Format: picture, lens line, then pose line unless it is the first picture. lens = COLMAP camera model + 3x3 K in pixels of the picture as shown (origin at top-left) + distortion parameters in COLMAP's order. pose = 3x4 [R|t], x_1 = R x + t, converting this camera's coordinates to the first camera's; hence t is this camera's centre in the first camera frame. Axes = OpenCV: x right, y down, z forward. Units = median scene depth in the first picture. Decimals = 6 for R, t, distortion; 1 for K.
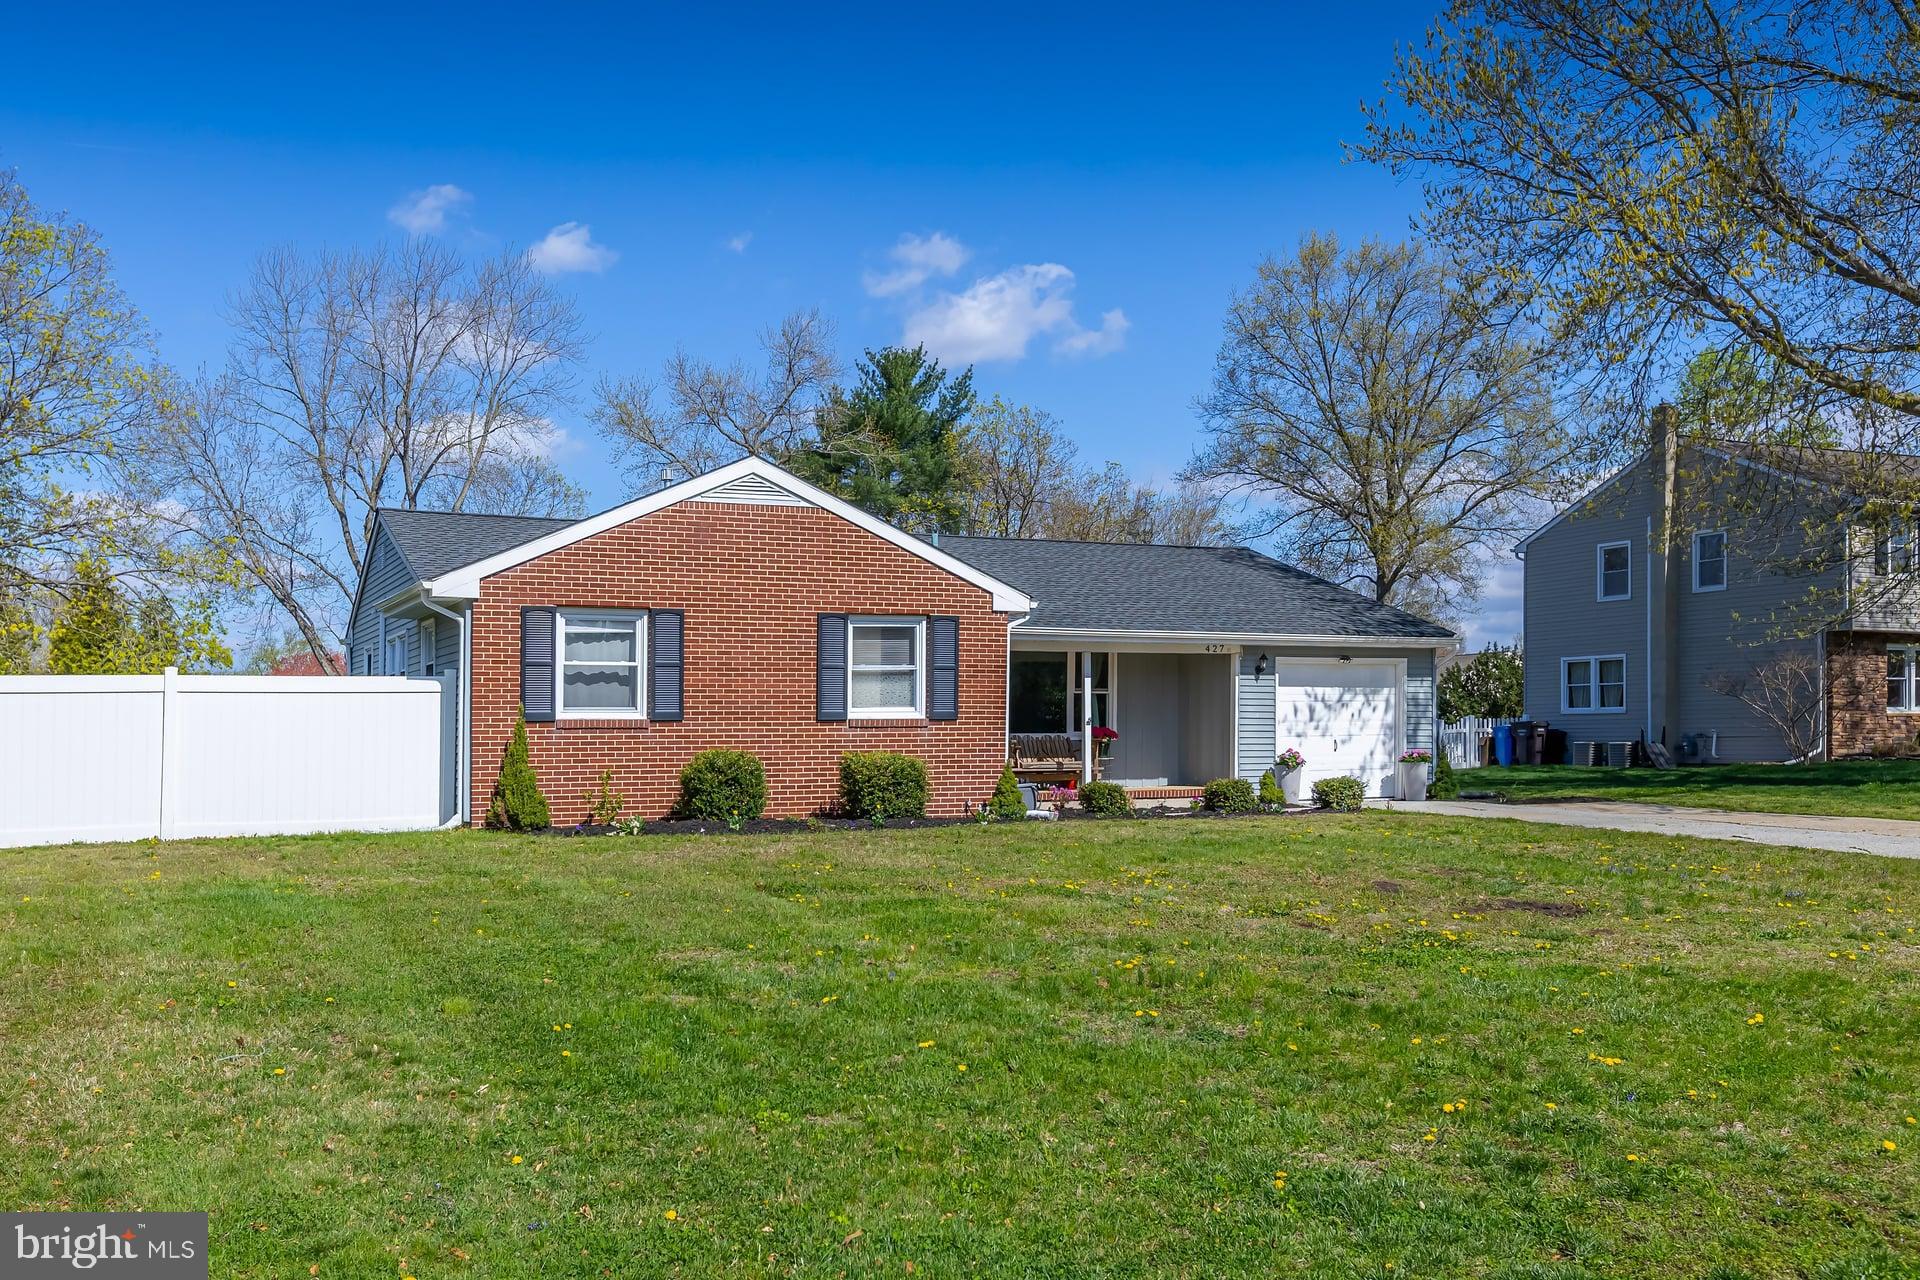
lens RADIAL K [[1446.1, 0, 753.0], [0, 1446.1, 640.5], [0, 0, 1]] dist [0.000788, -0.000335]
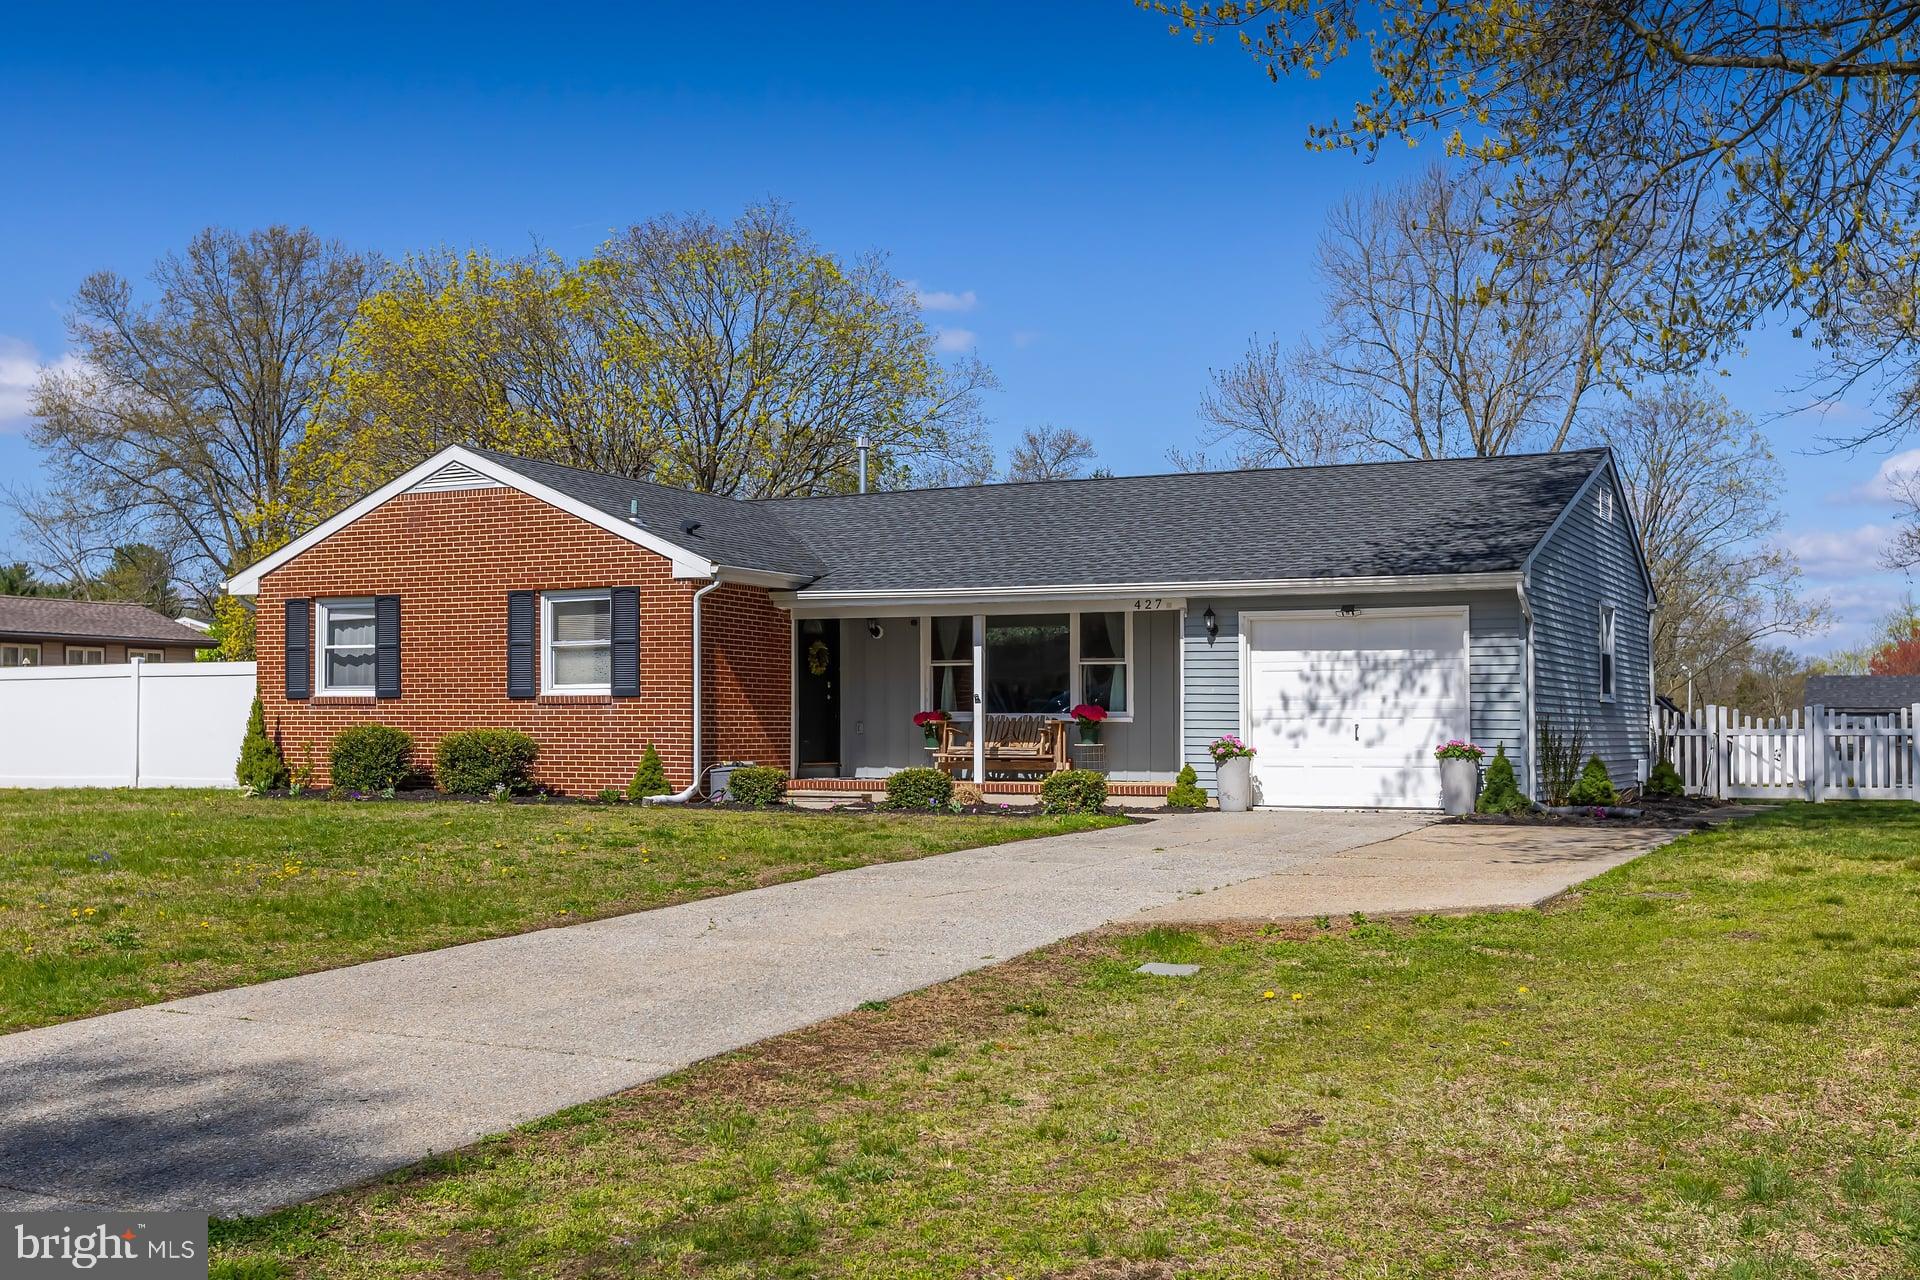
lens RADIAL K [[1700.7, 0, 1121.9], [0, 1700.7, 636.8], [0, 0, 1]] dist [-0.001787, 0.000841]
pose [[0.747715, -0.026137, -0.663505, 1.142263], [0.036459, 0.999334, 0.001720, 0.026212], [0.663018, -0.025477, 0.748170, 0.388658]]
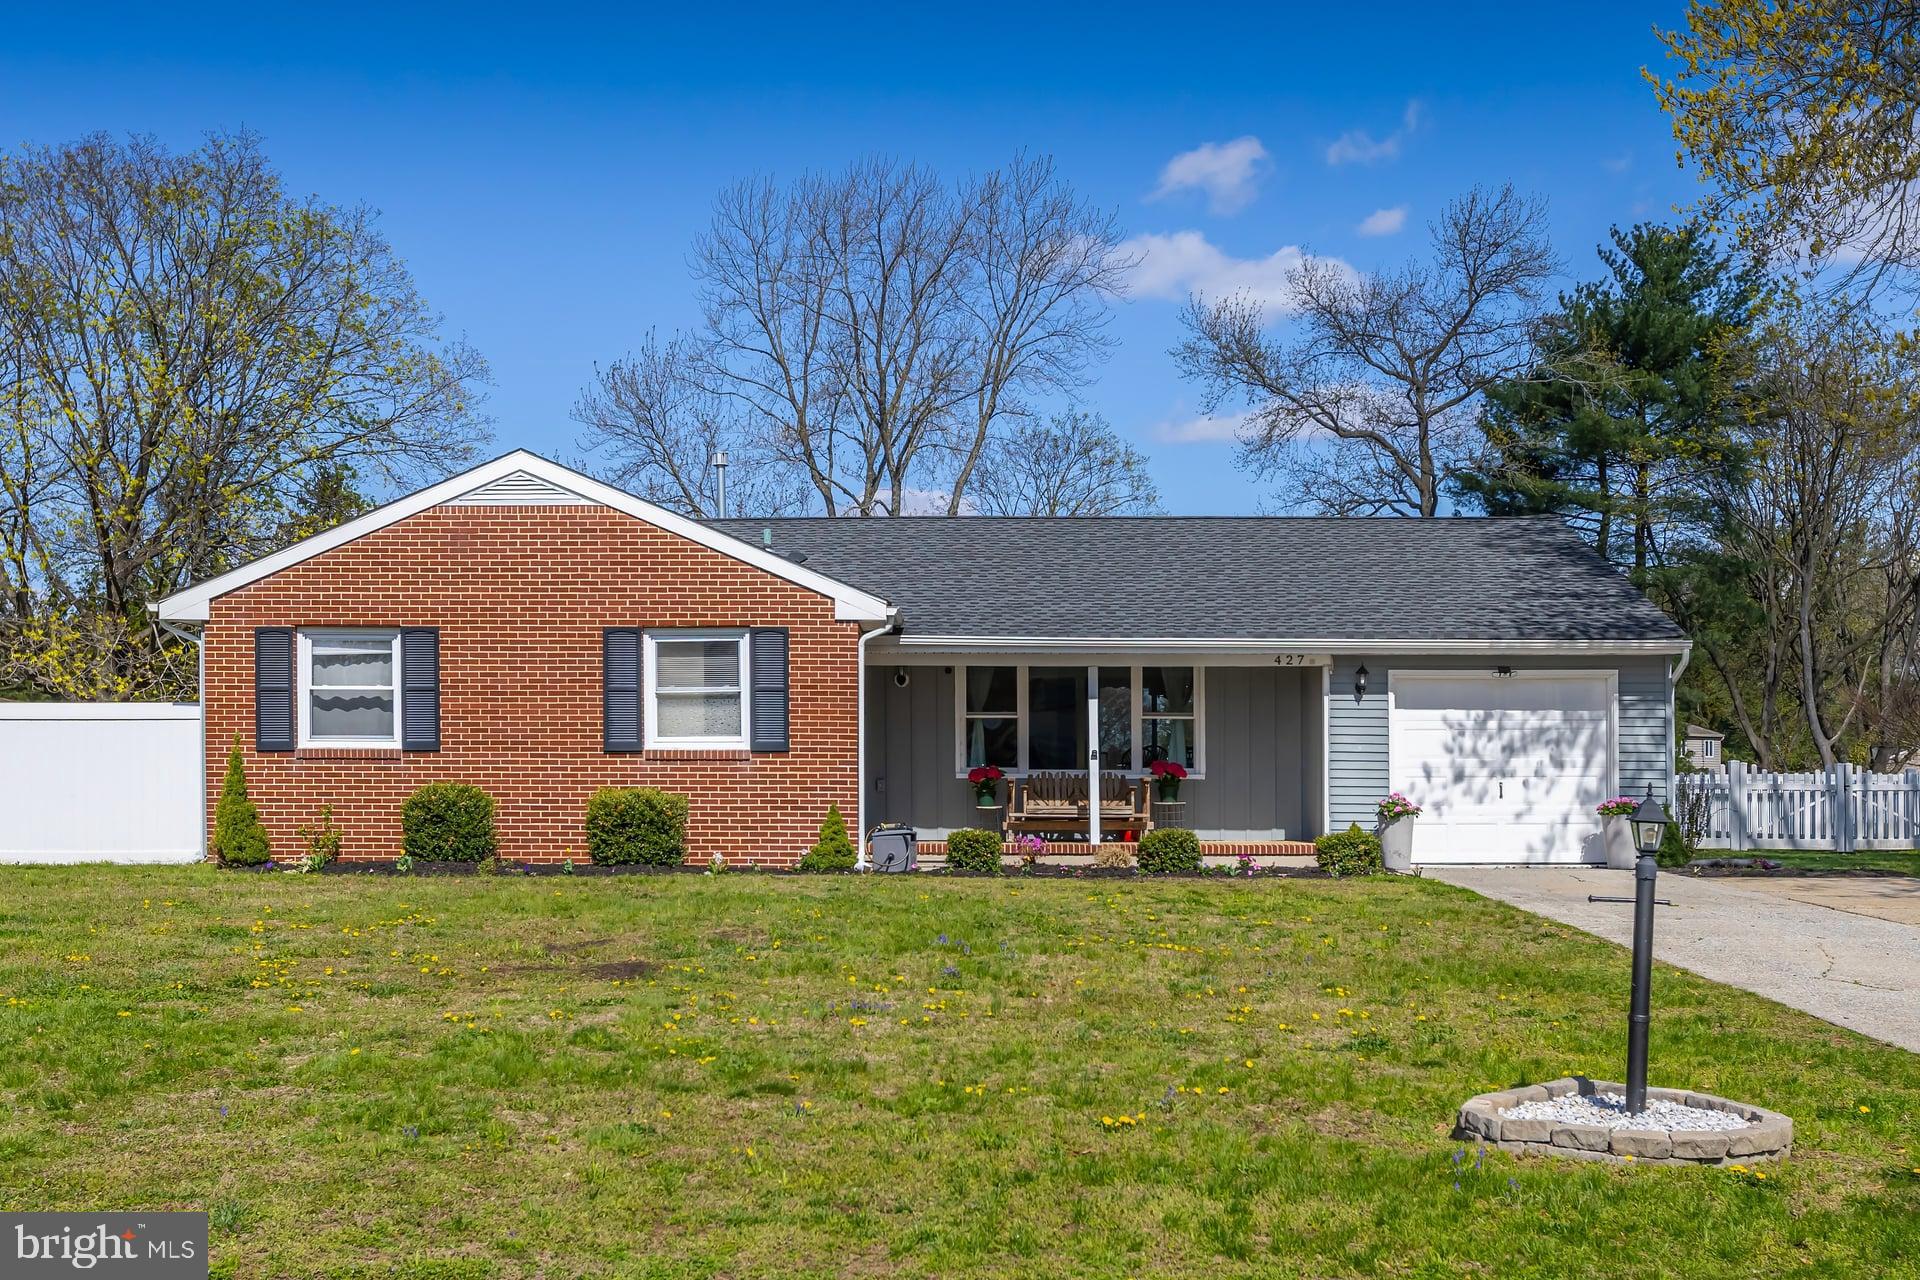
lens RADIAL K [[1928.4, 0, 960.0], [0, 1928.4, 640.0], [0, 0, 1]] dist [0.009659, 0.002272]
pose [[0.939127, -0.013968, -0.343285, 0.633609], [0.013542, 0.999902, -0.003641, -0.004227], [0.343302, -0.001230, 0.939224, -0.012228]]
